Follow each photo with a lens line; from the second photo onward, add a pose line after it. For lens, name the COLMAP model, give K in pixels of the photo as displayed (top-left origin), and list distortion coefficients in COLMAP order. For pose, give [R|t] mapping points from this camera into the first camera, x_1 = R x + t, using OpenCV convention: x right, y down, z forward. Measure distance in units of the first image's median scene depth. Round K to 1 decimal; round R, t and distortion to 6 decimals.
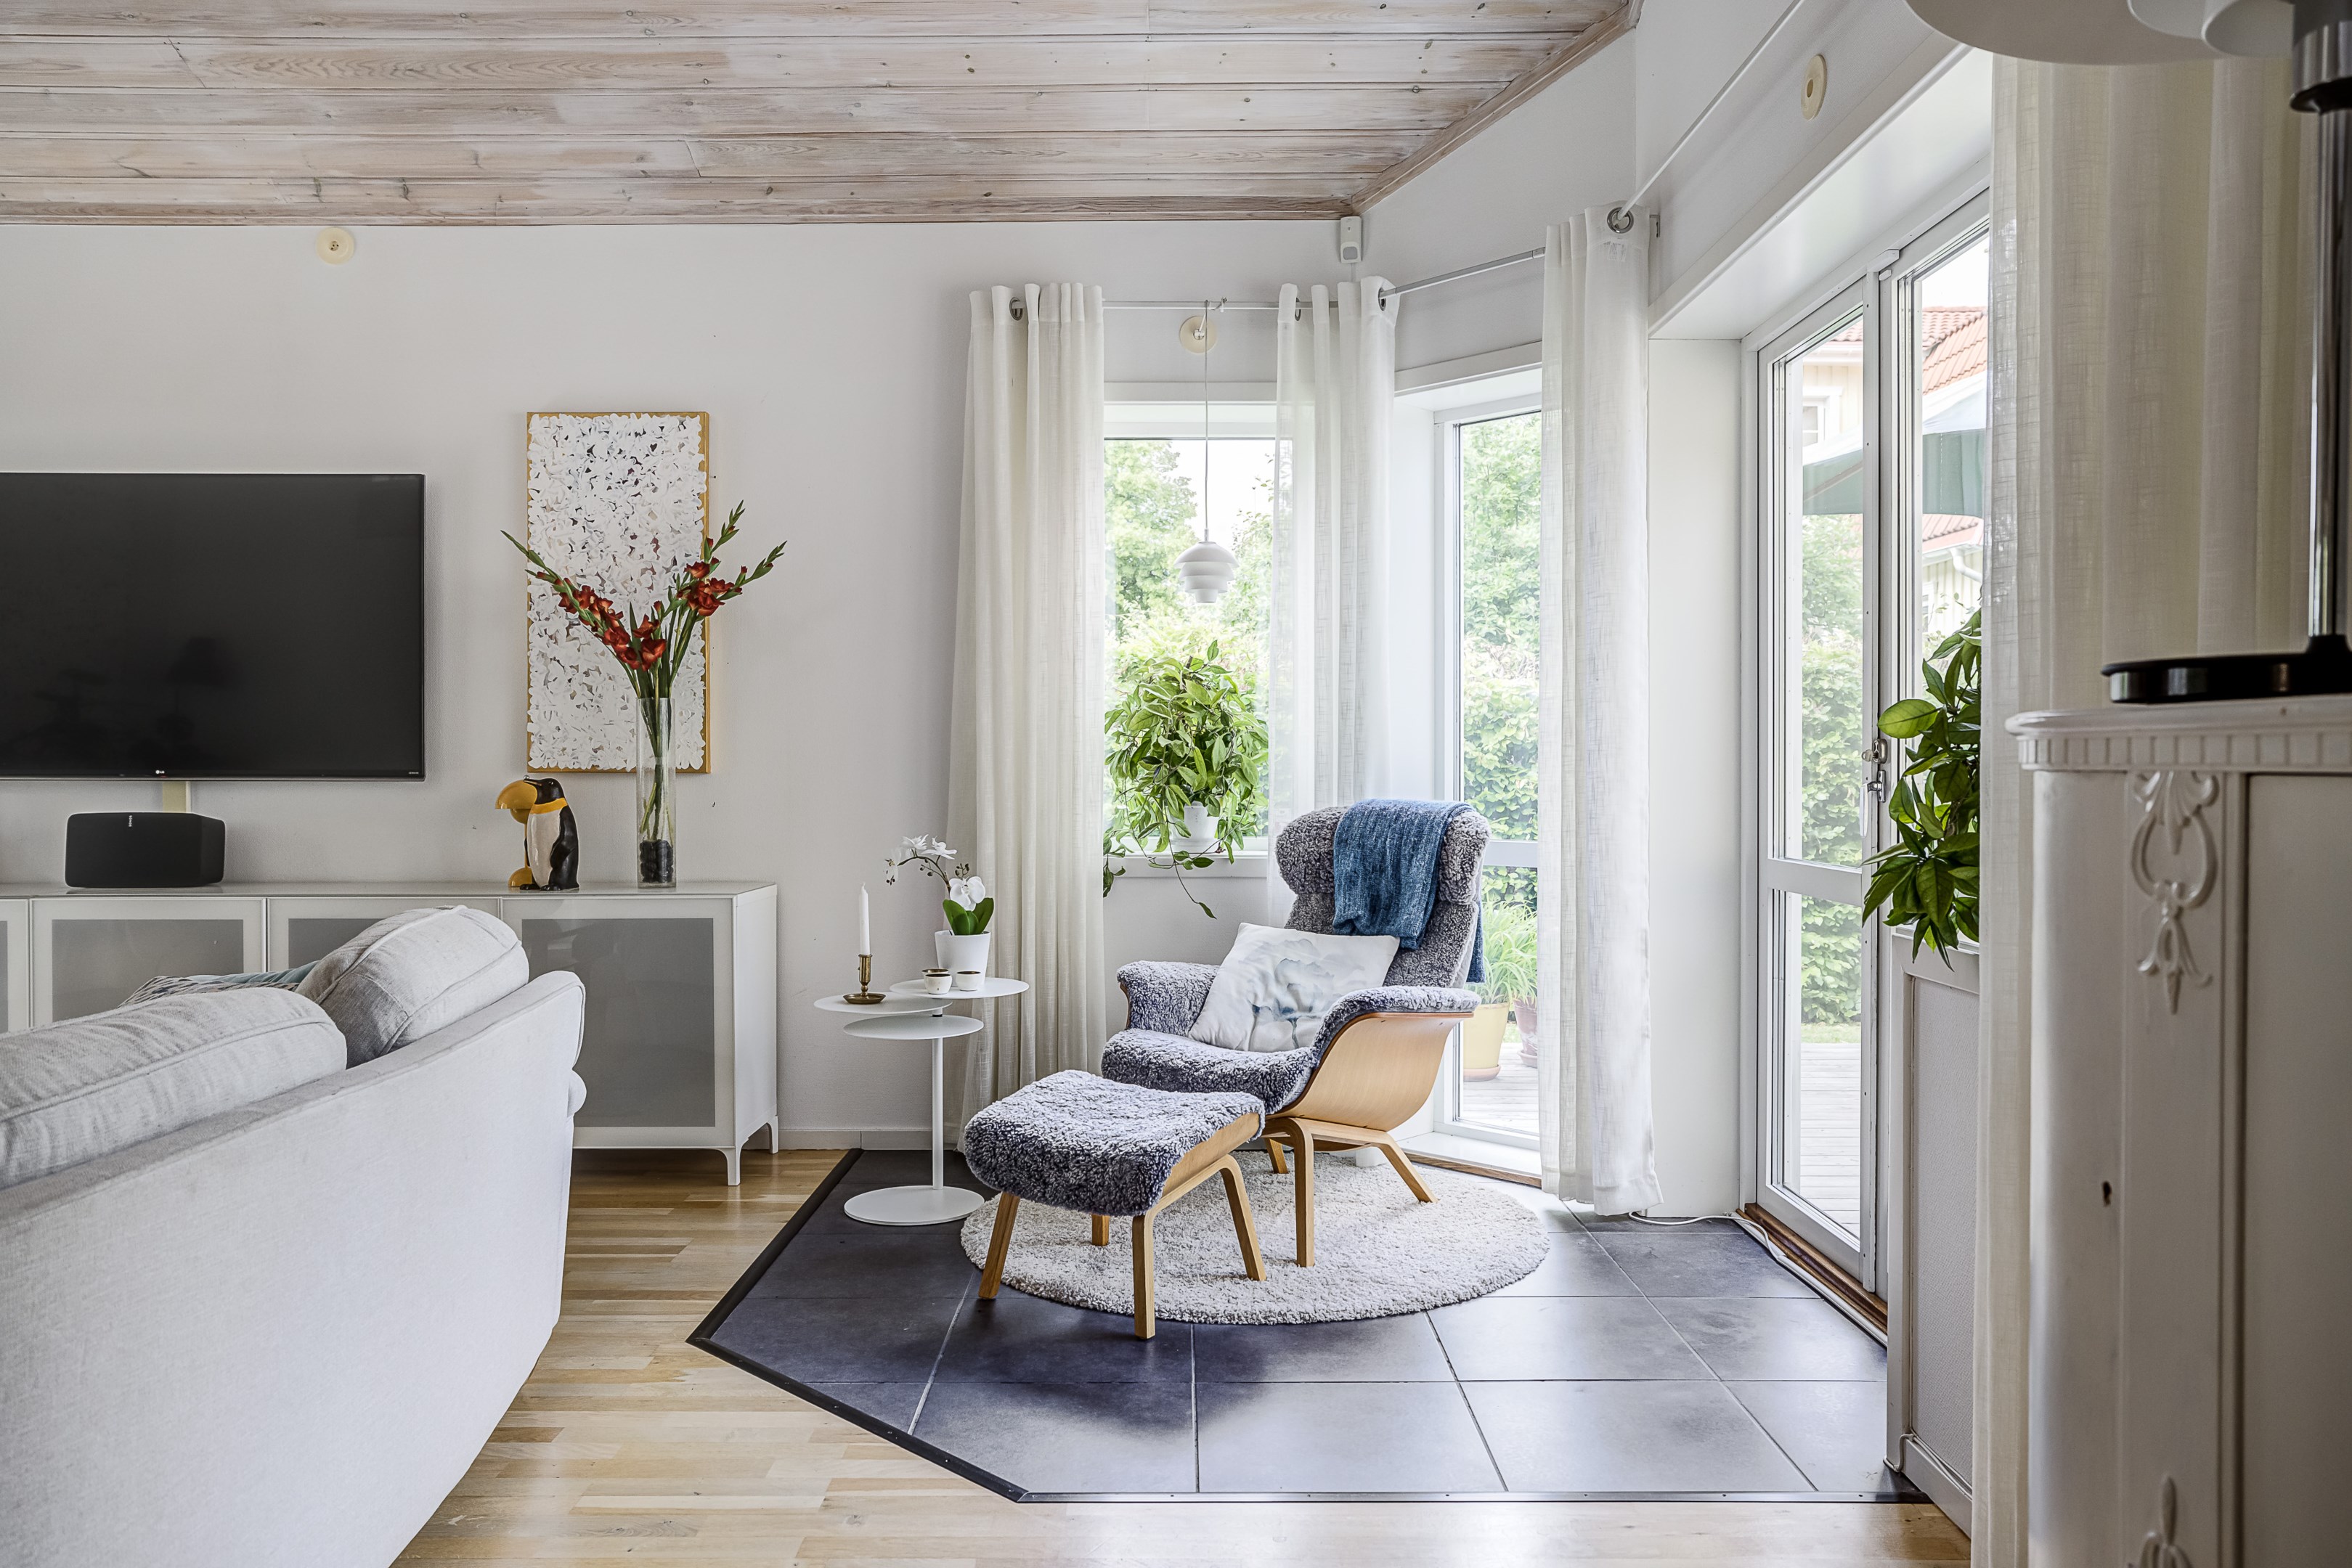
lens RADIAL K [[1652.9, 0, 1176.0], [0, 1652.9, 784.0], [0, 0, 1]] dist [-0.009352, -0.000603]
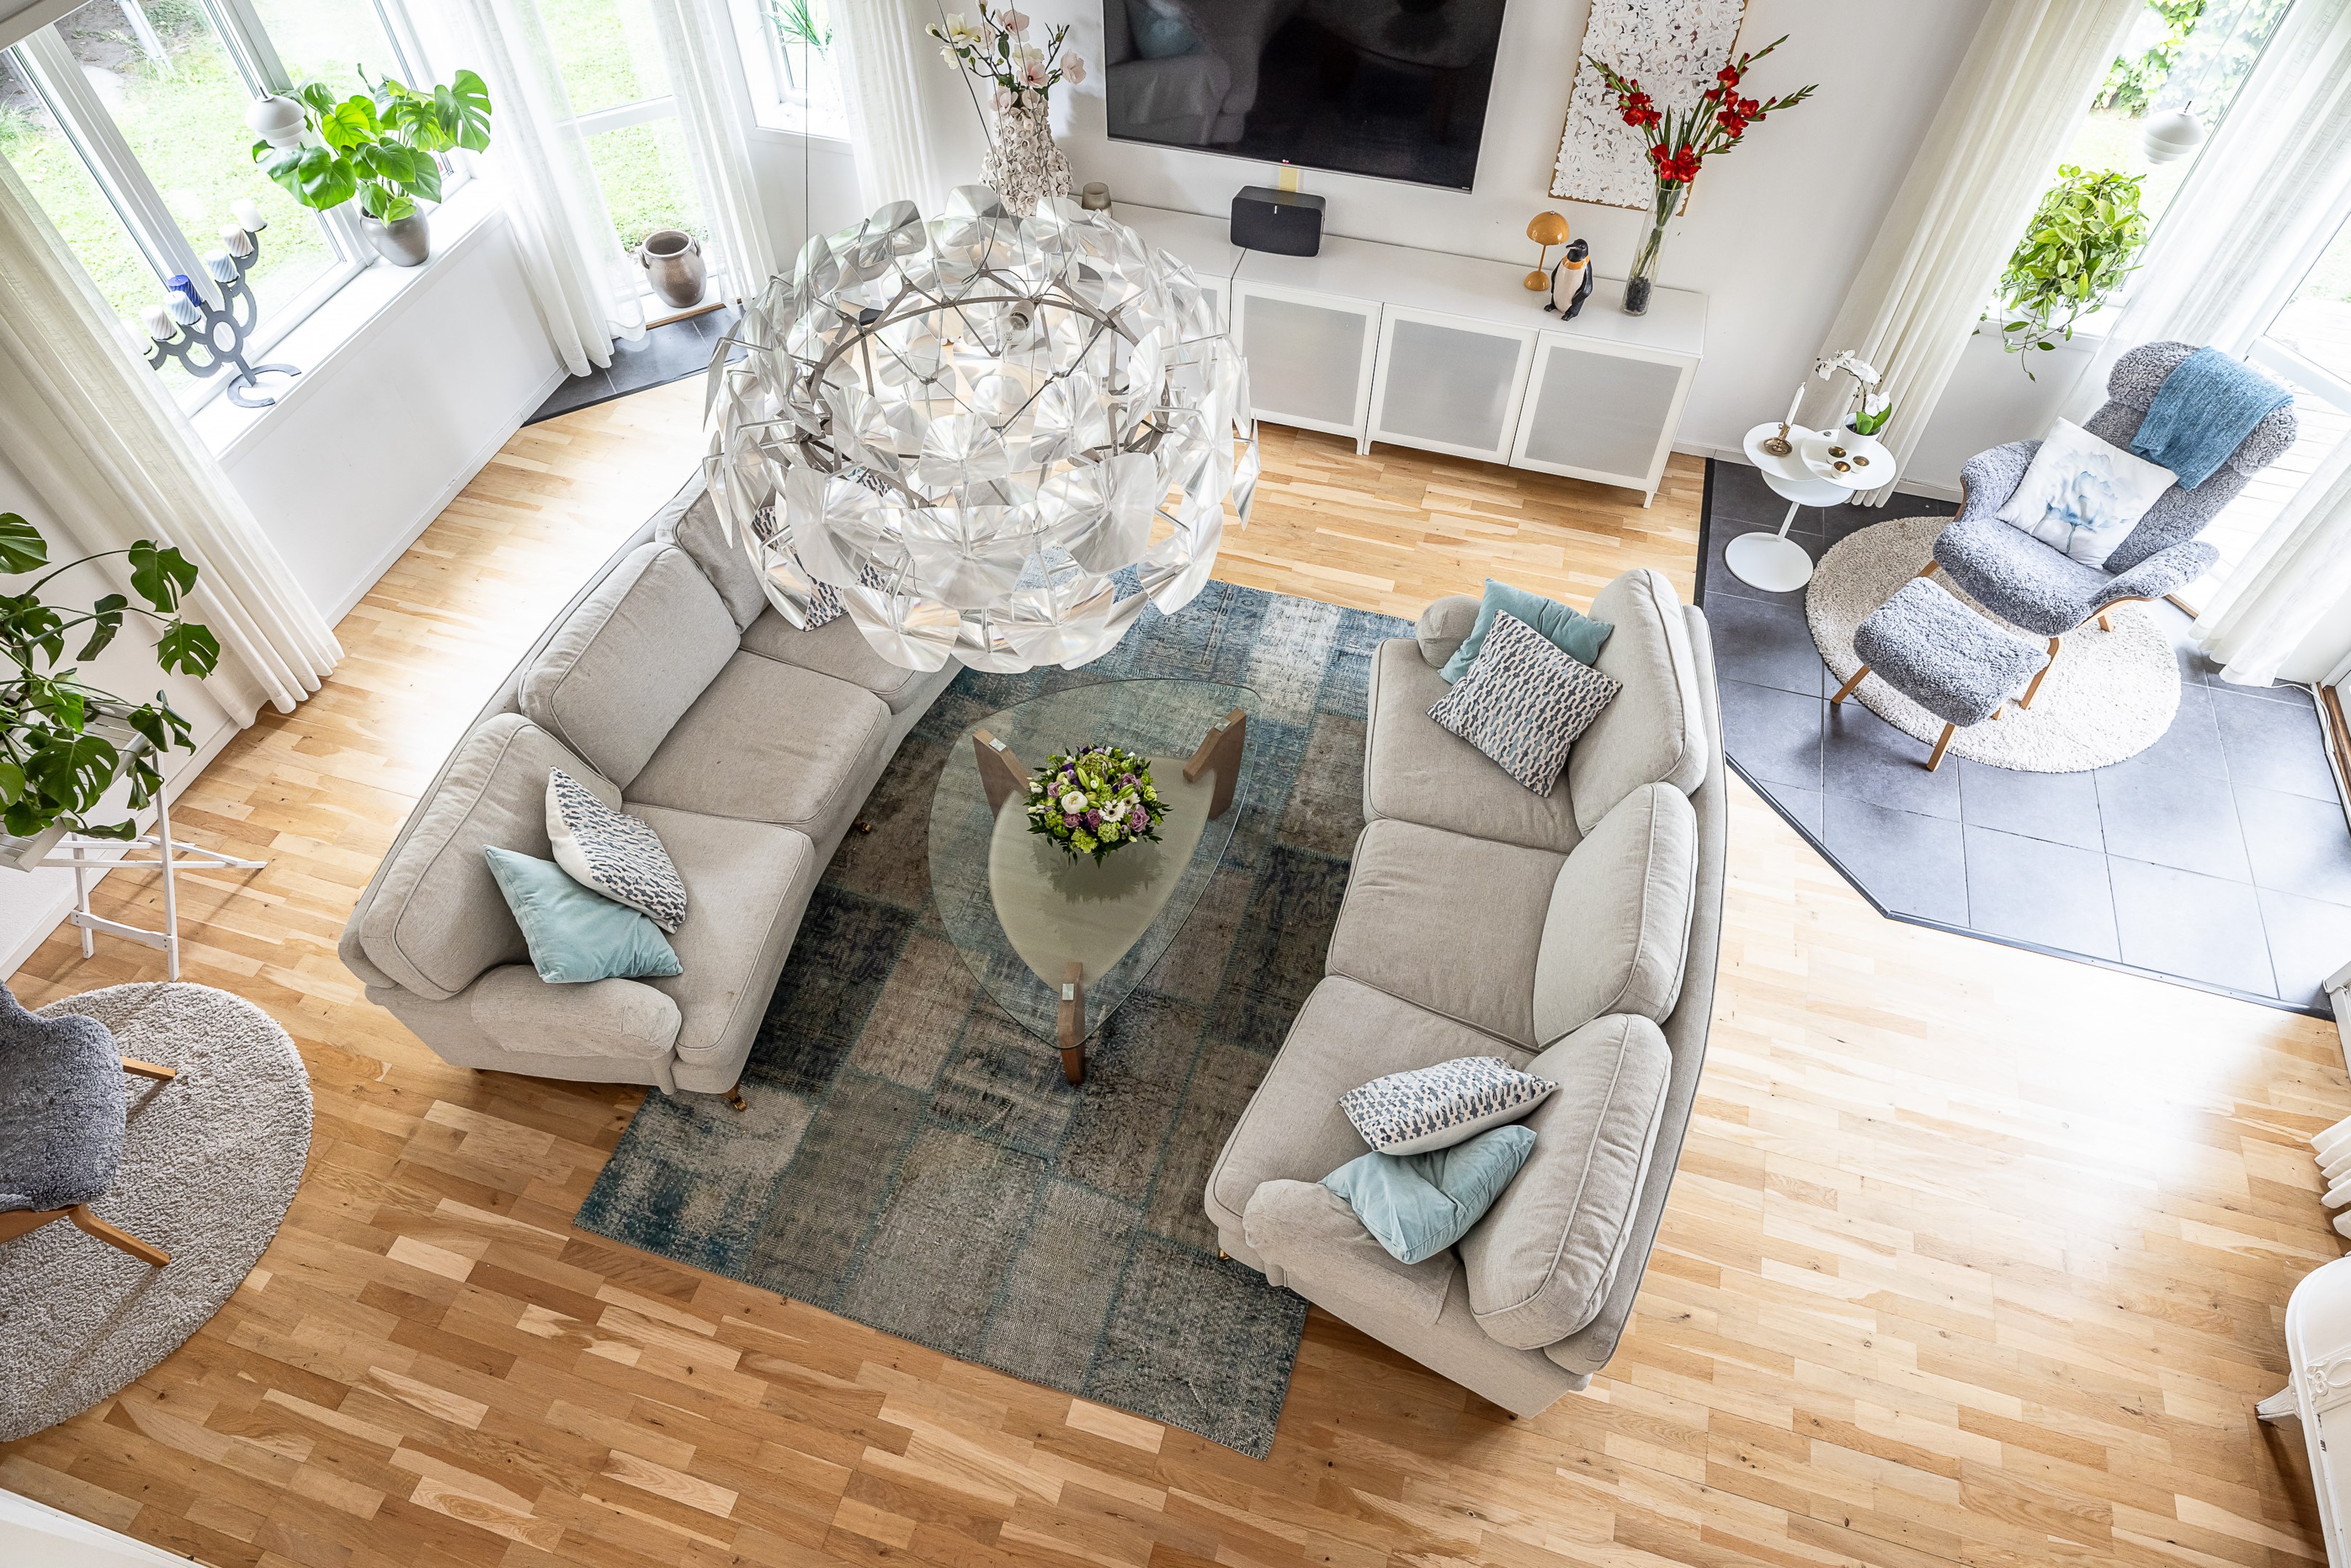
lens RADIAL K [[1379.9, 0, 1175.5], [0, 1379.9, 784.0], [0, 0, 1]] dist [-0.000555, -0.000159]
pose [[0.960846, 0.217286, -0.171937, -0.403922], [0.000652, 0.618748, 0.785590, -0.629652], [0.277083, -0.754943, 0.594379, -0.136256]]
